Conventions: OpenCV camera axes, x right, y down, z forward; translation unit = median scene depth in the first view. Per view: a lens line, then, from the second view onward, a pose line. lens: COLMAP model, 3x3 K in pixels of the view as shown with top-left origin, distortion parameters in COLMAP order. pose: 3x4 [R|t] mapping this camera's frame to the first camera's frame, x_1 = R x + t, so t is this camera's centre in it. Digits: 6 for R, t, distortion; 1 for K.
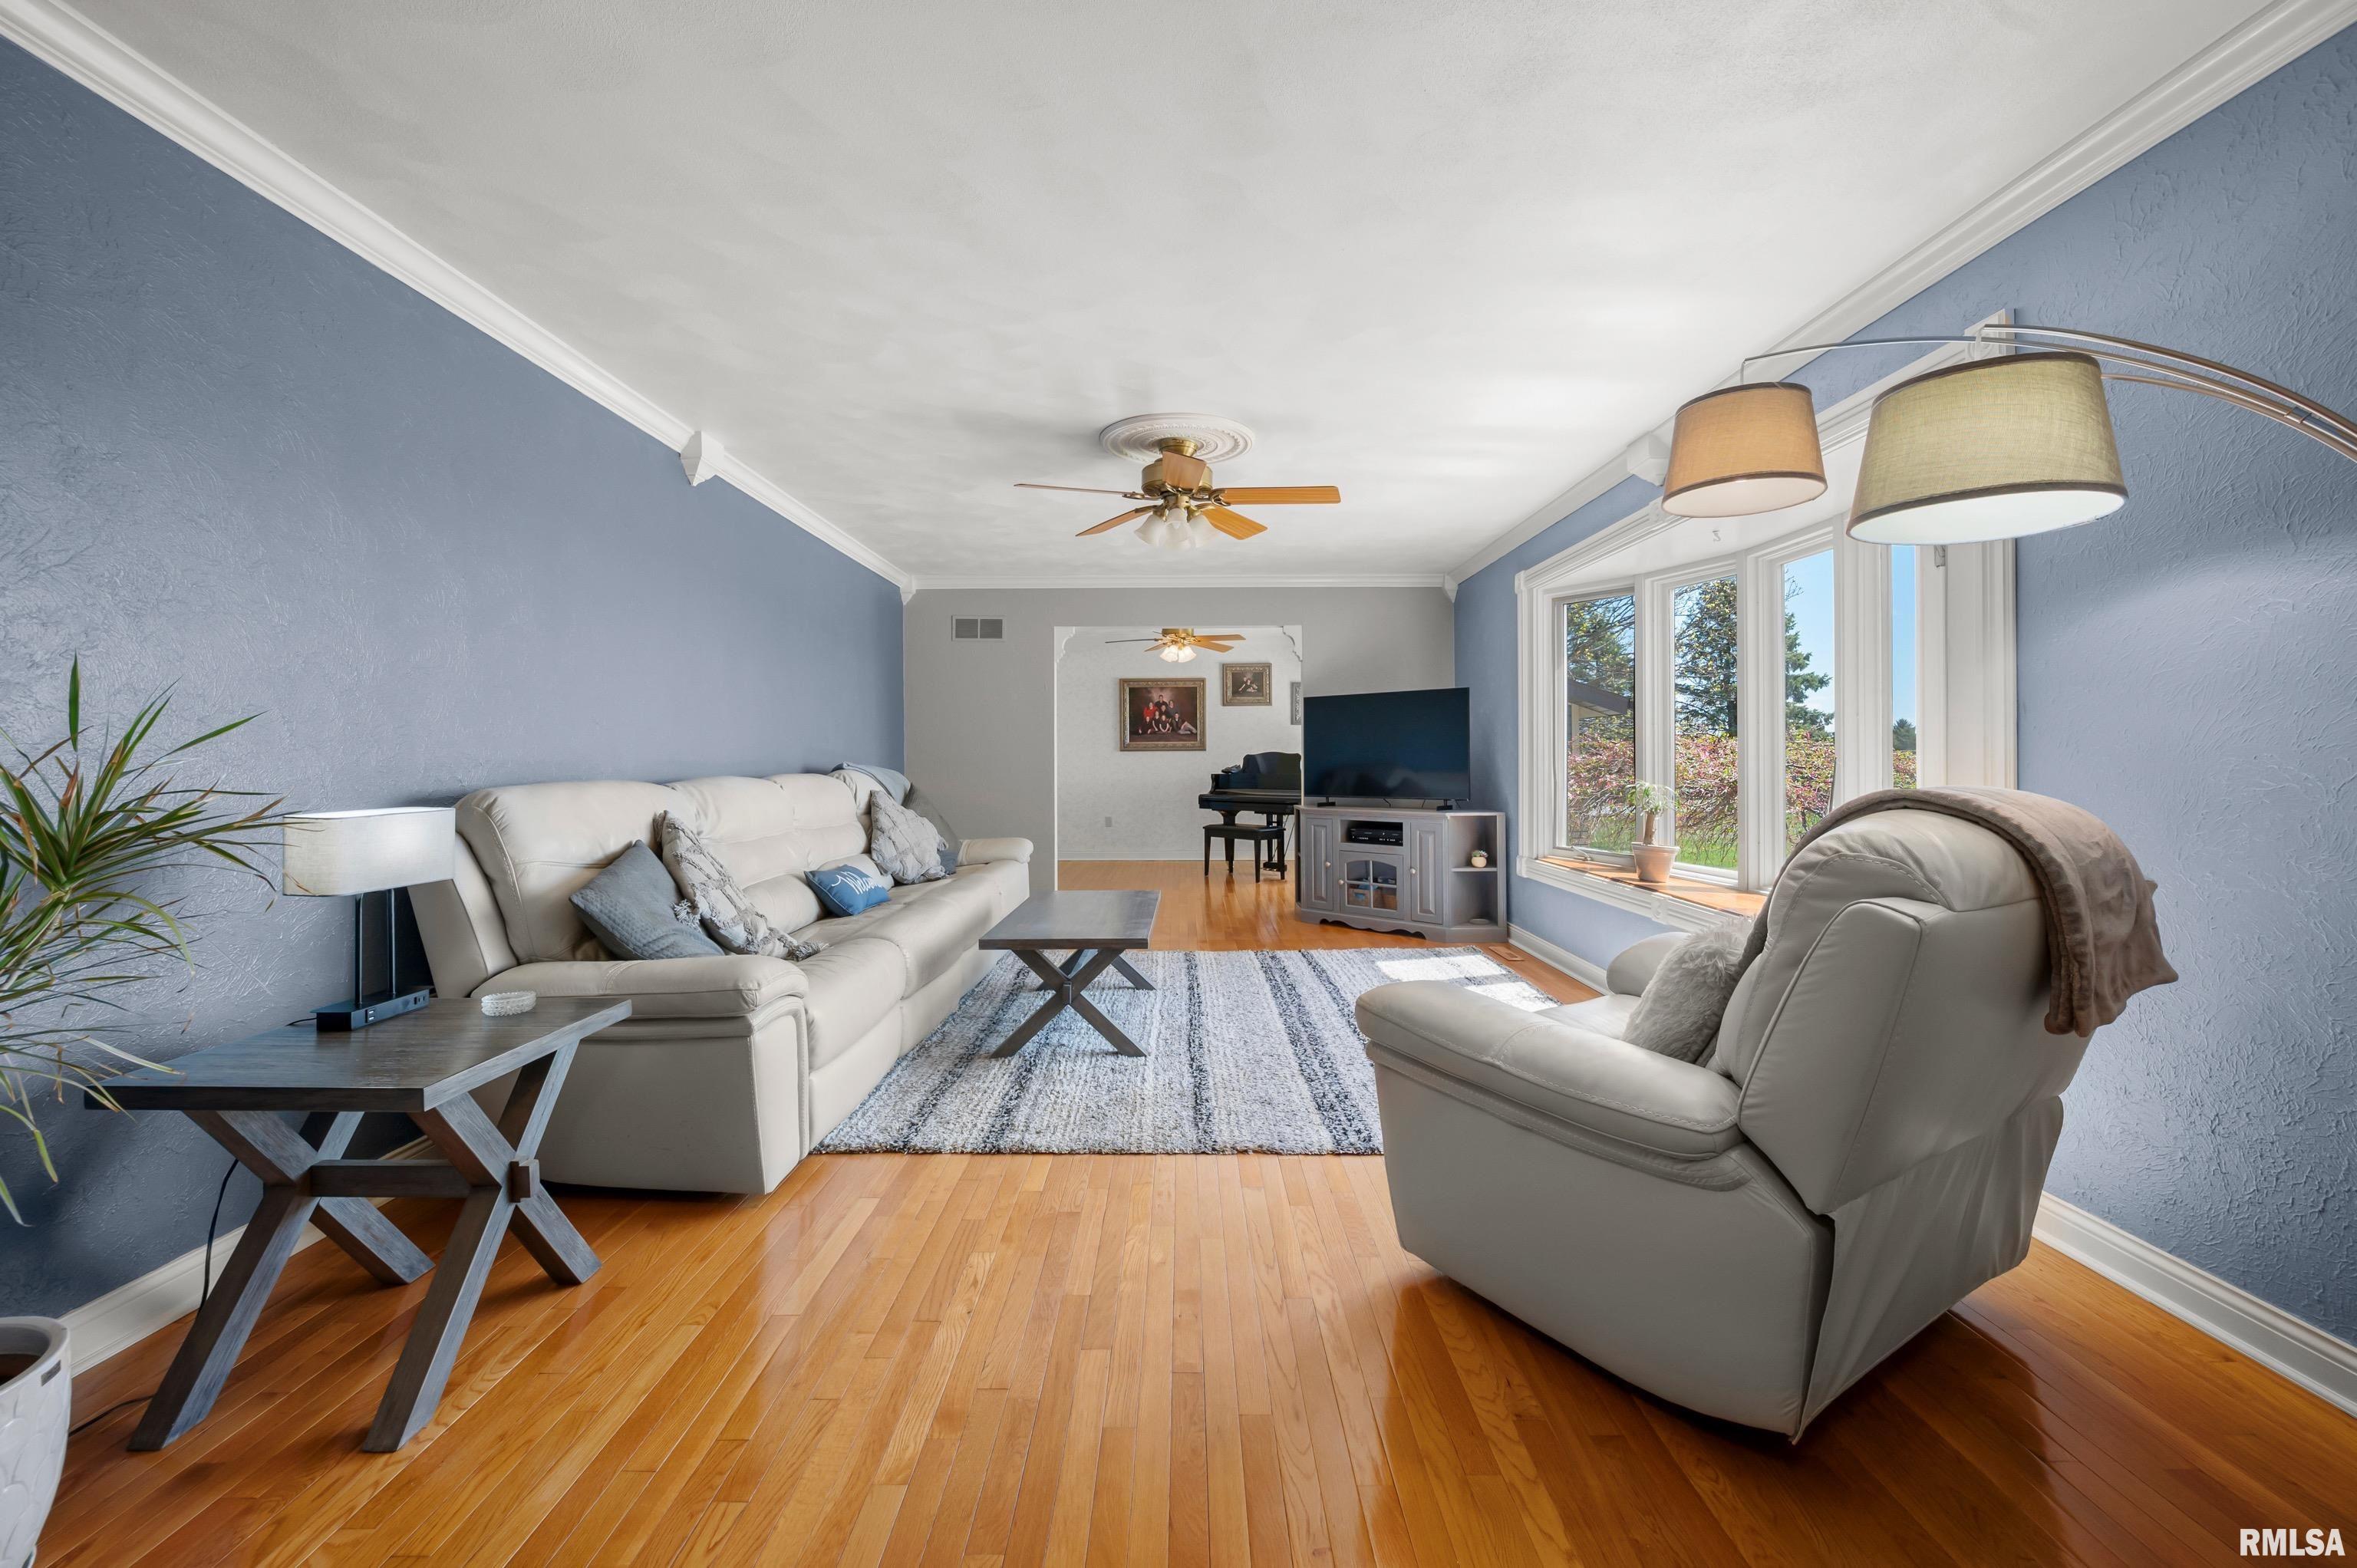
lens RADIAL K [[927.5, 0, 1164.6], [0, 927.5, 755.1], [0, 0, 1]] dist [-0.001421, 0.000038]
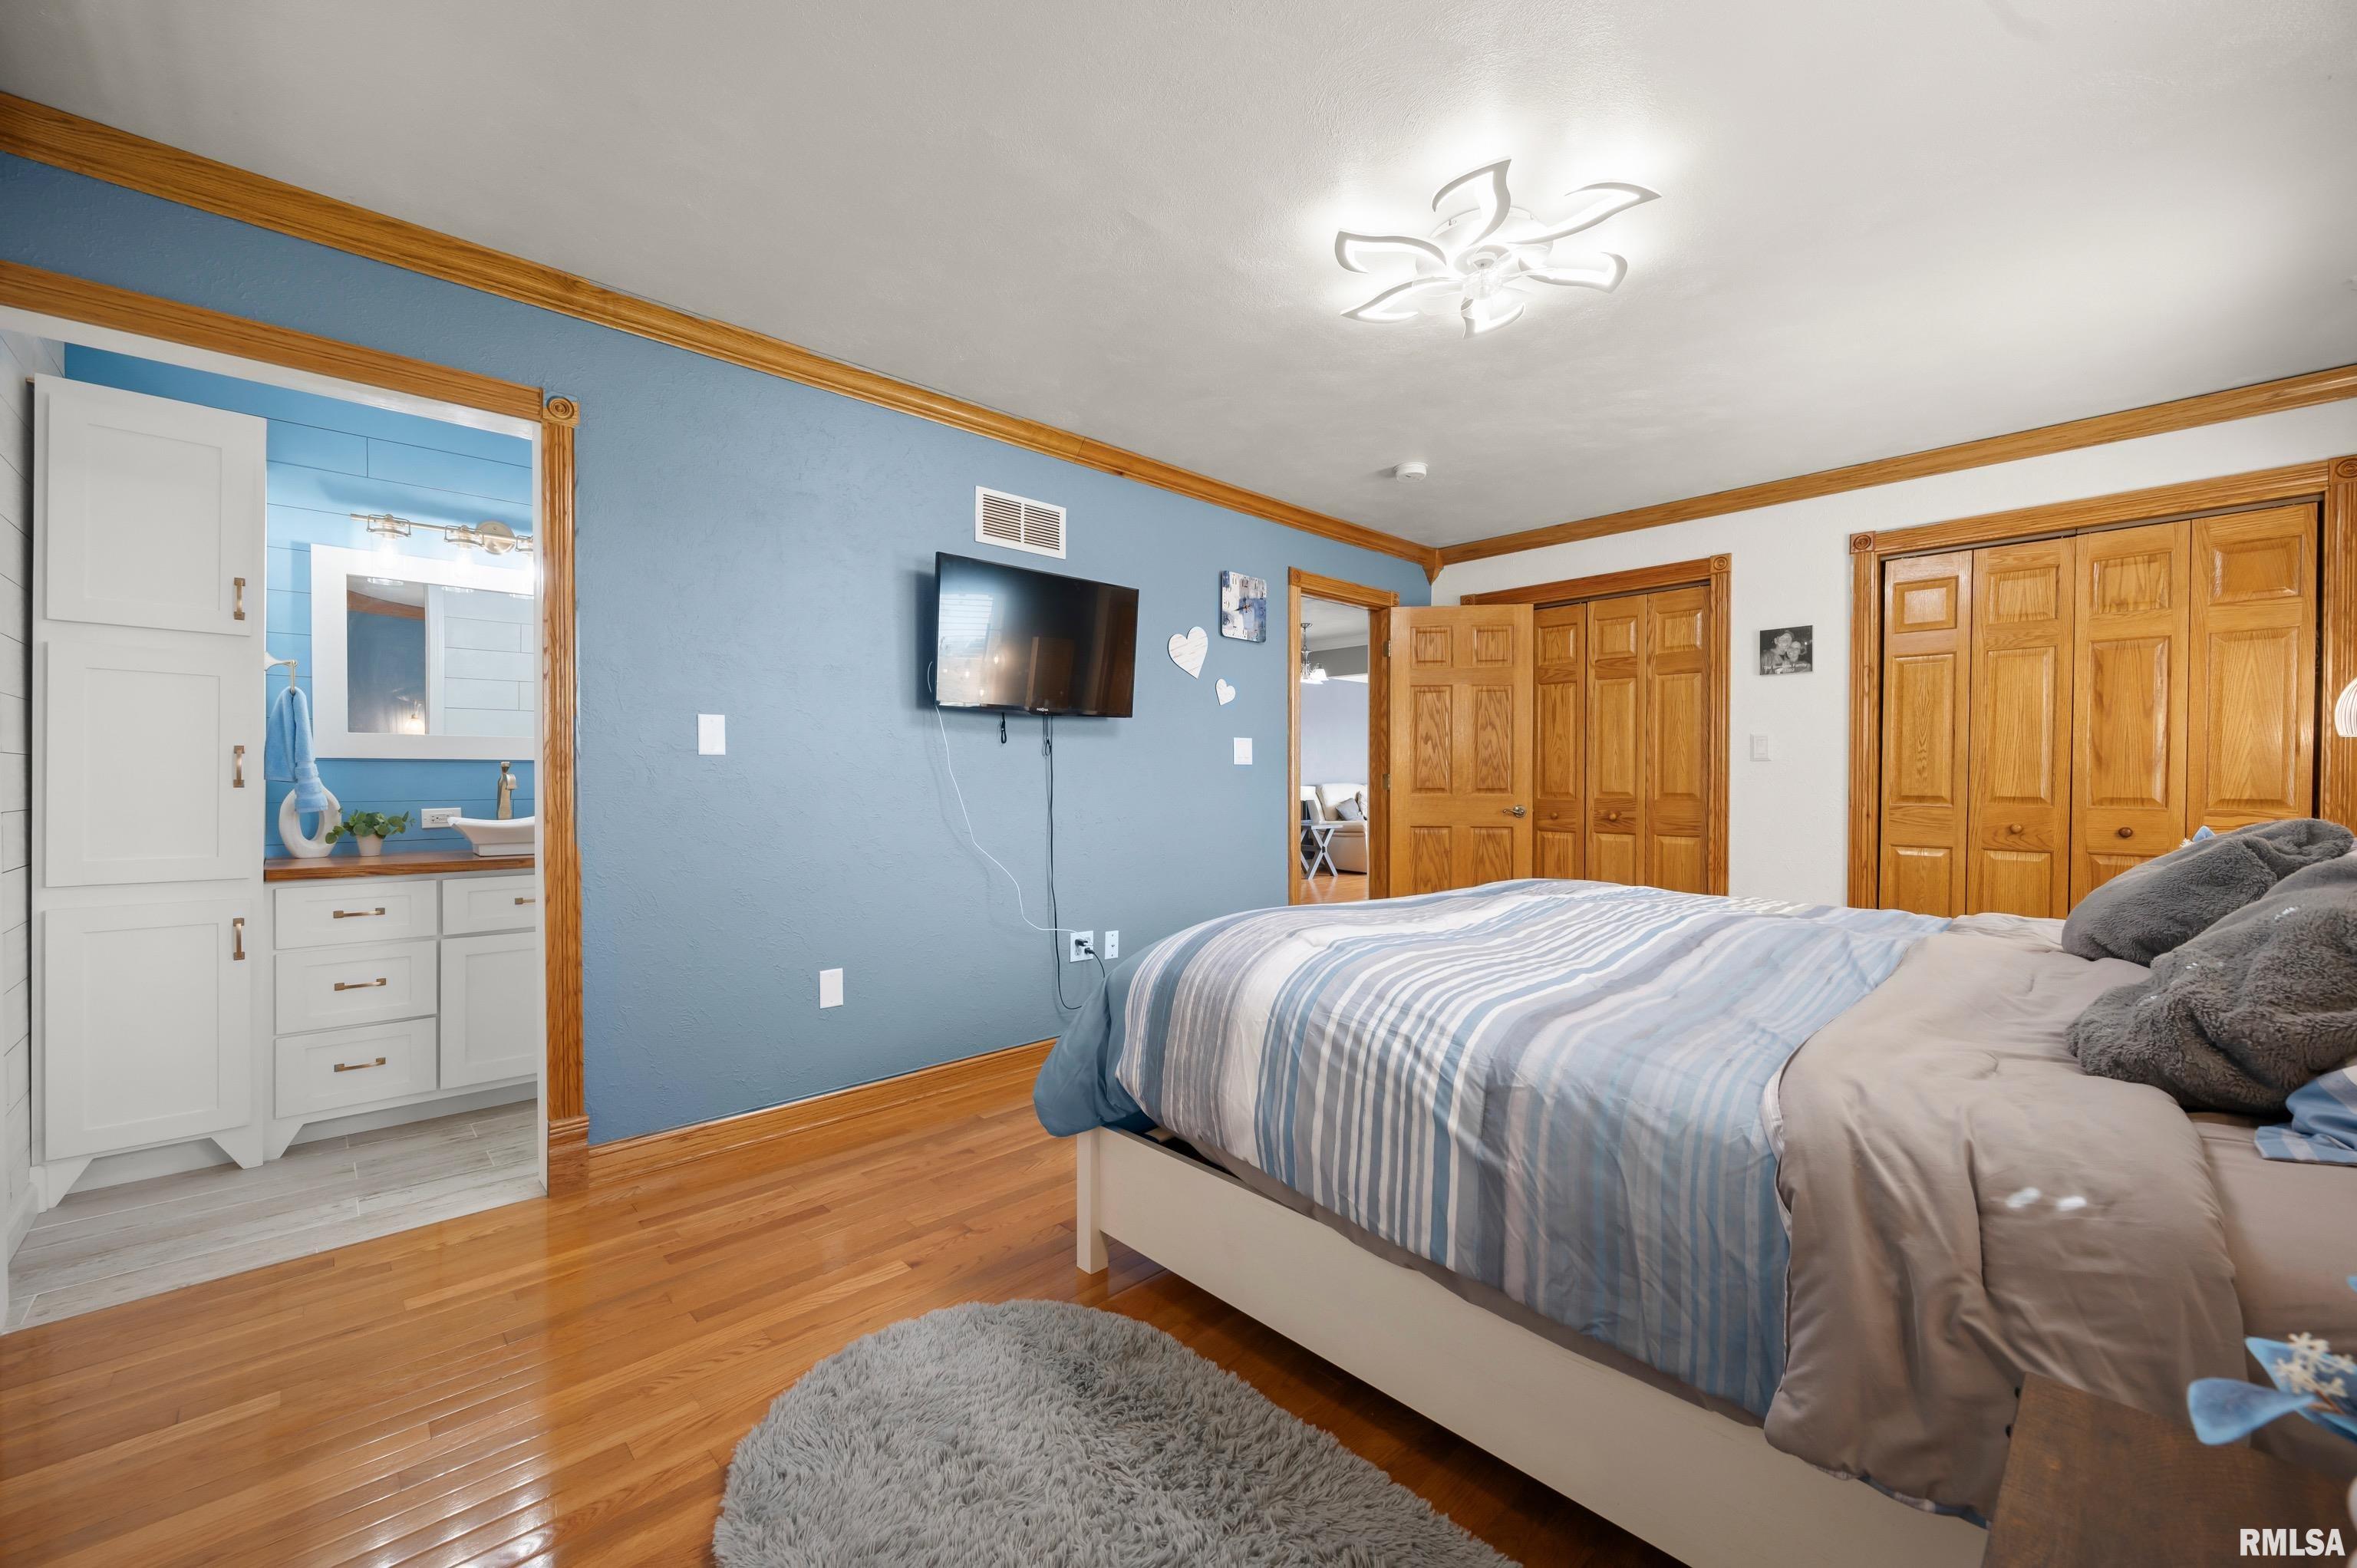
lens RADIAL K [[927.5, 0, 1169.4], [0, 927.5, 781.4], [0, 0, 1]] dist [-0.001421, 0.000038]
pose [[0.686905, 0.008078, -0.726703, 0.552886], [-0.000721, 0.999945, 0.010433, -0.006031], [0.726747, -0.006643, 0.686873, -0.714176]]
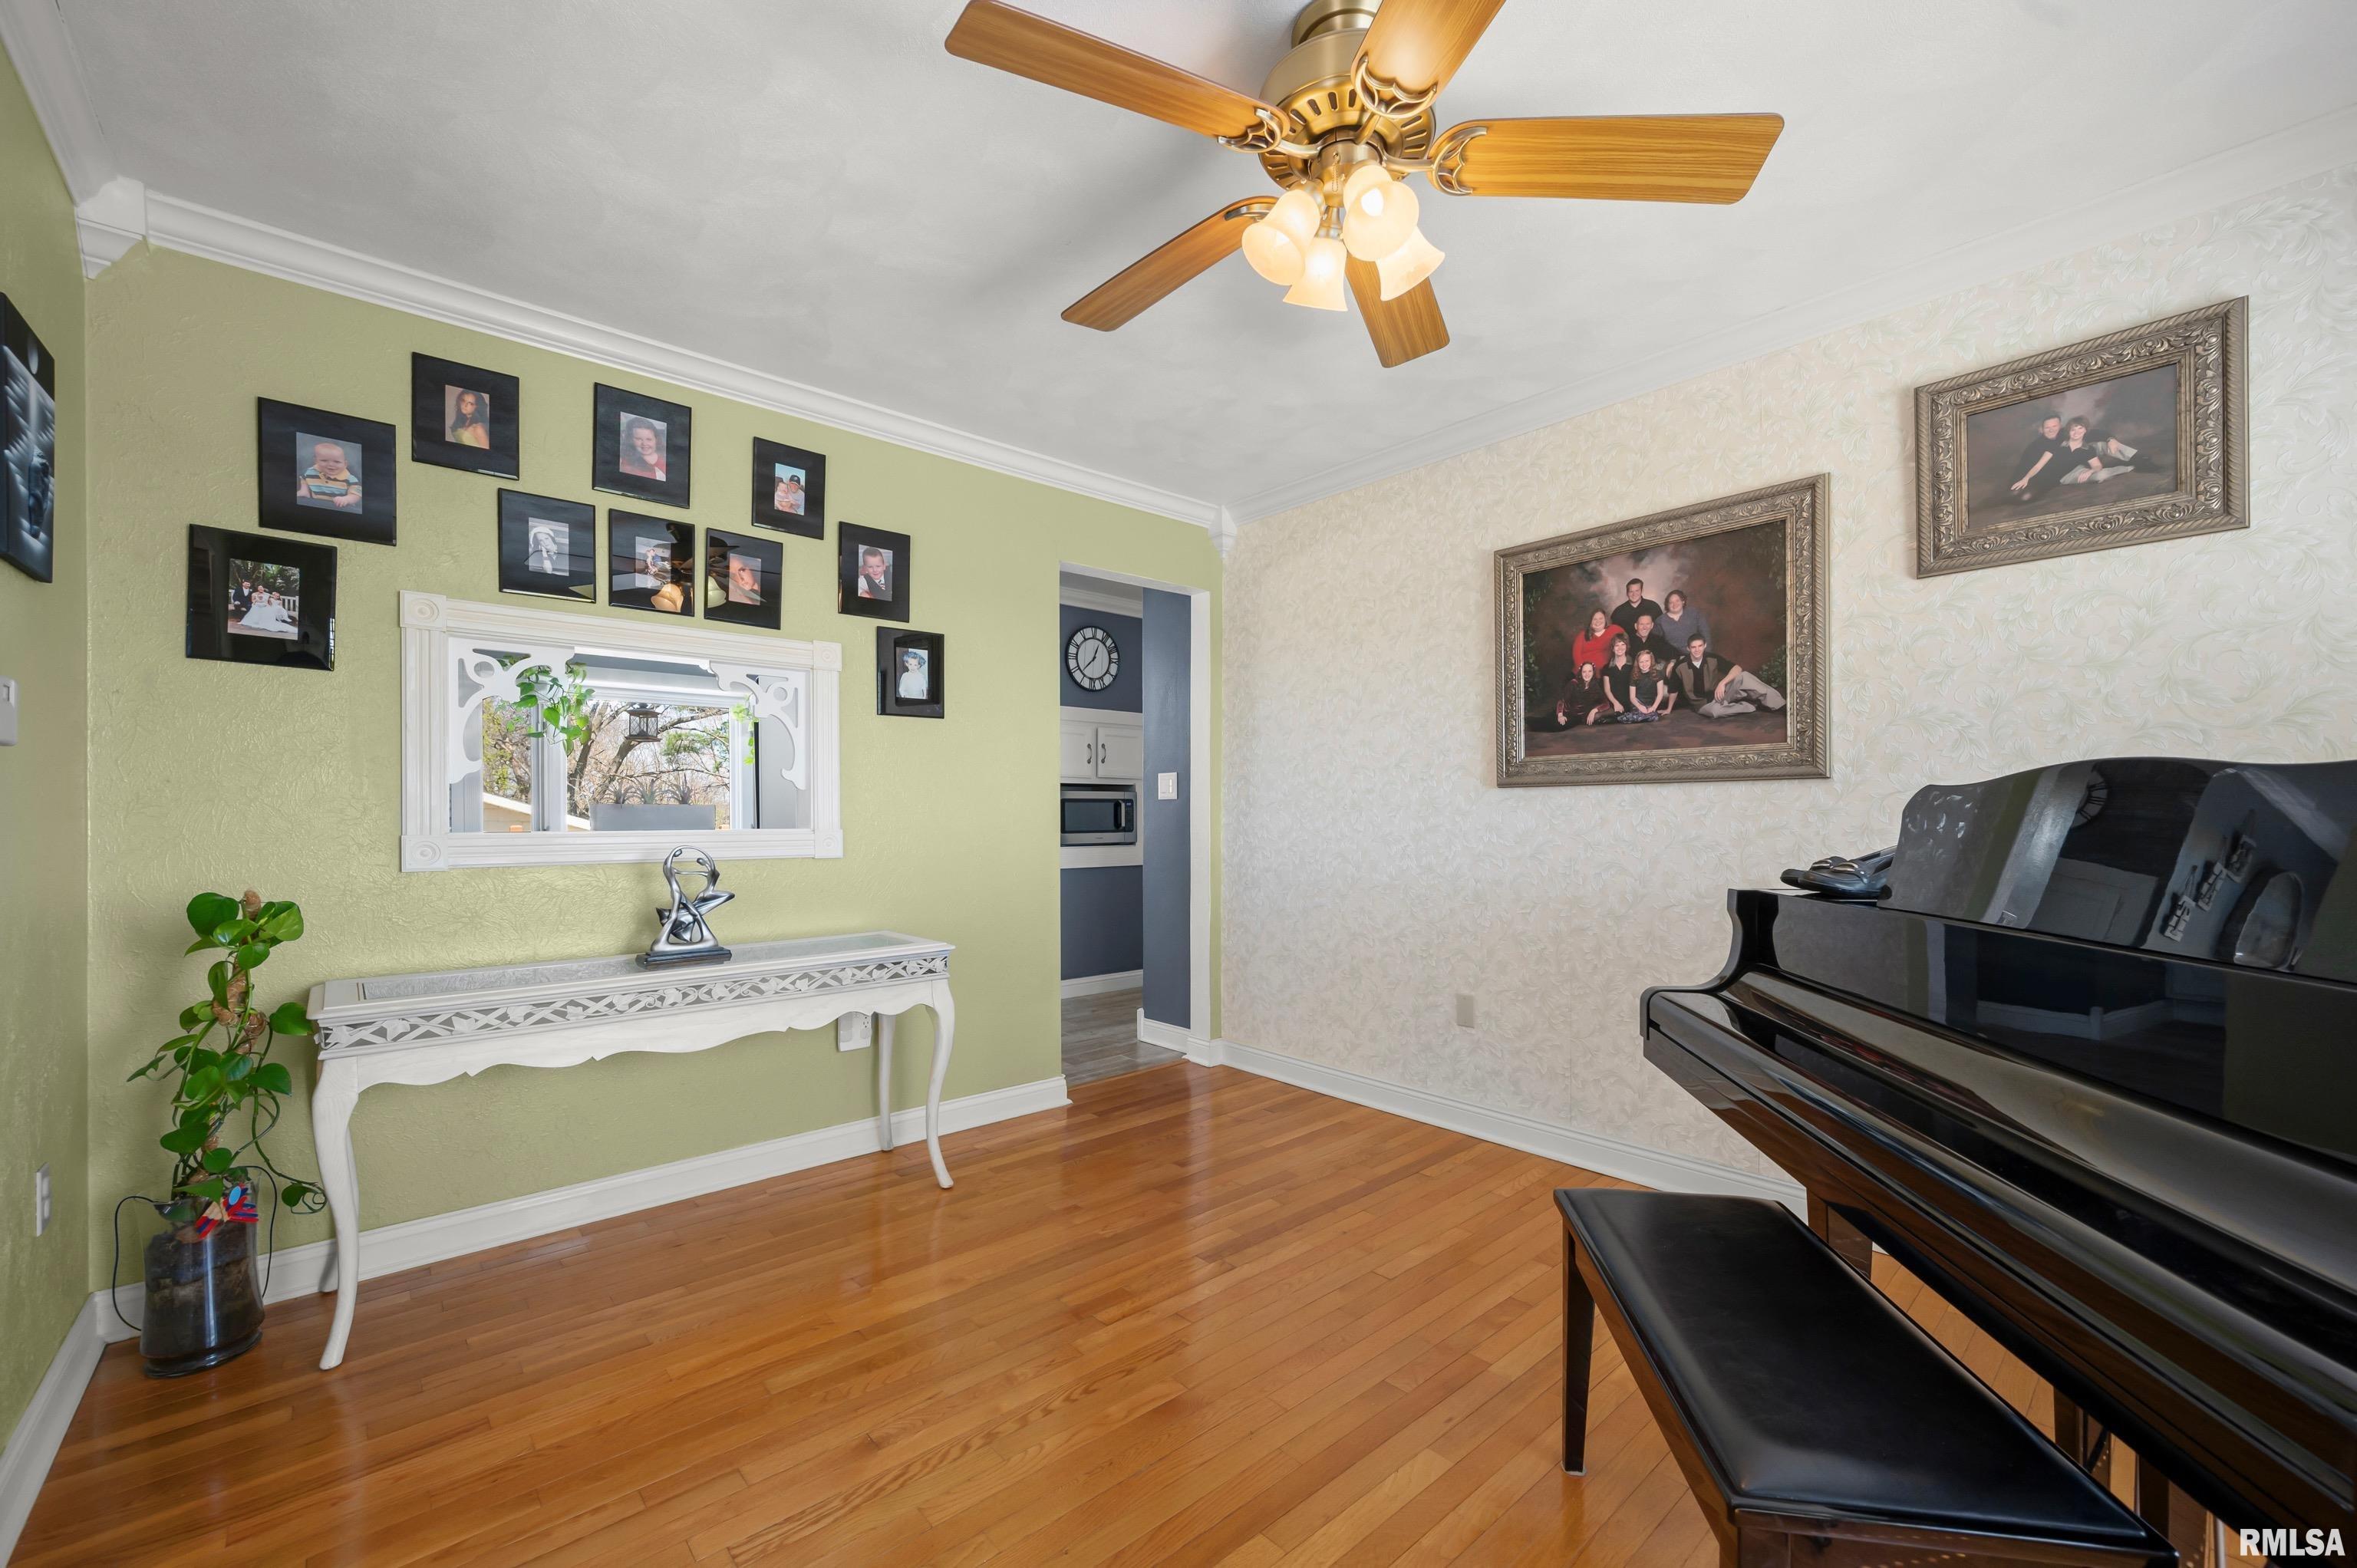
lens RADIAL K [[927.5, 0, 1186.7], [0, 927.5, 814.0], [0, 0, 1]] dist [-0.001421, 0.000038]
pose [[0.680641, 0.002917, -0.732611, 0.106551], [-0.001771, 0.999996, 0.002336, 0.003908], [0.732615, -0.000293, 0.680643, 0.718271]]
